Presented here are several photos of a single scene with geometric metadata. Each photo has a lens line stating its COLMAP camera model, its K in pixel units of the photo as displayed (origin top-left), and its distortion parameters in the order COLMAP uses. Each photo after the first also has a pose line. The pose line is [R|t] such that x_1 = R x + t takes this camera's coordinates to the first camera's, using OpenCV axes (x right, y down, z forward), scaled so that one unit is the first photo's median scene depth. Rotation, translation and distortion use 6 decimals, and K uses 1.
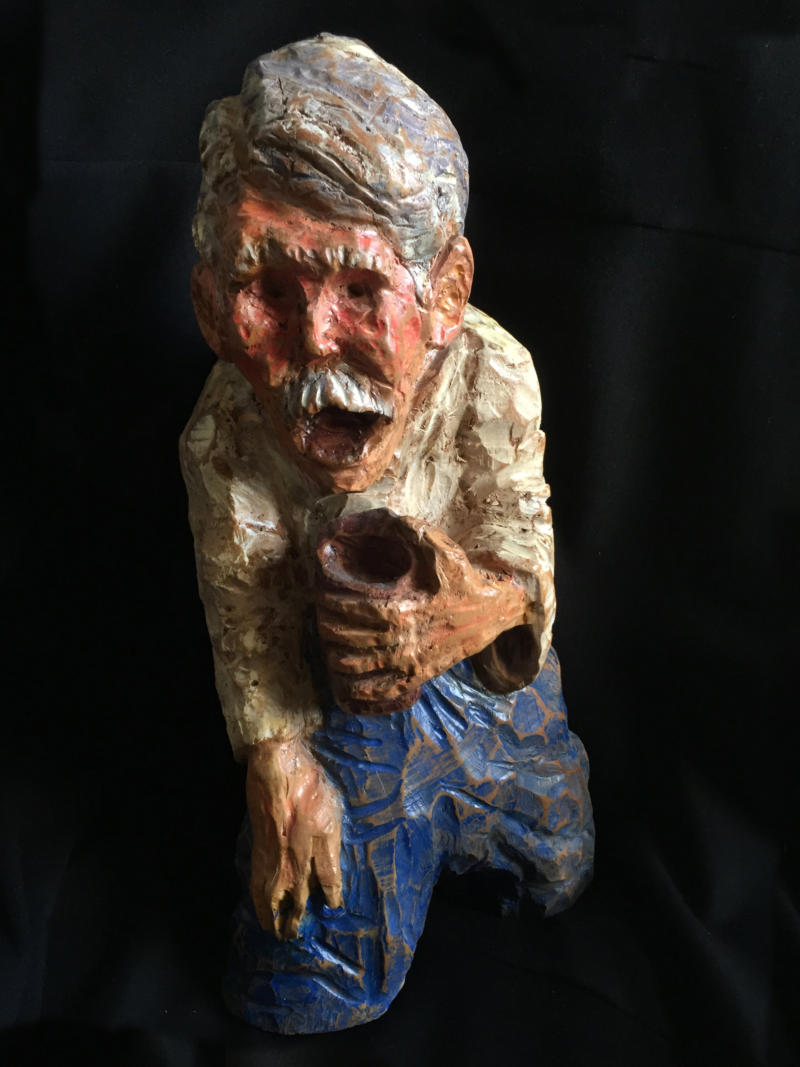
lens RADIAL K [[958.9, 0, 400.0], [0, 958.9, 533.5], [0, 0, 1]] dist [0.074737, -0.063143]
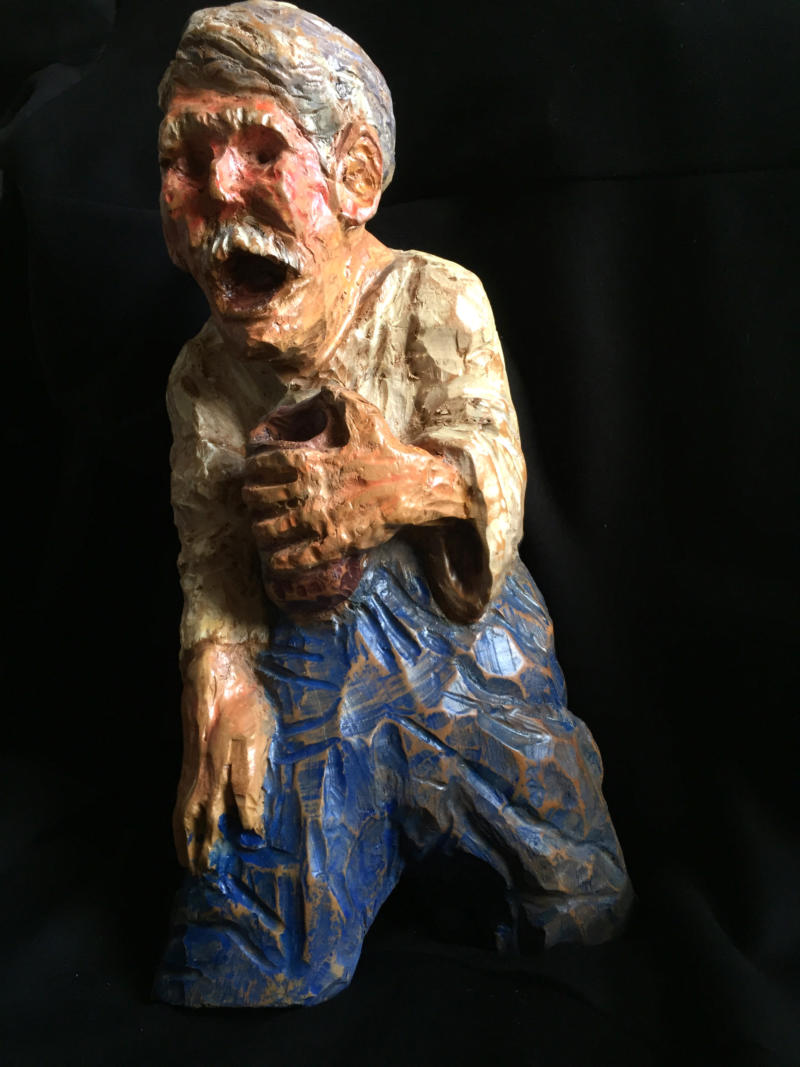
lens RADIAL K [[958.9, 0, 400.0], [0, 958.9, 533.5], [0, 0, 1]] dist [0.074737, -0.063143]
pose [[0.962130, -0.048294, -0.268277, 0.320548], [-0.060076, 0.922414, -0.381501, 0.474715], [0.265887, 0.383171, 0.884581, 0.155310]]
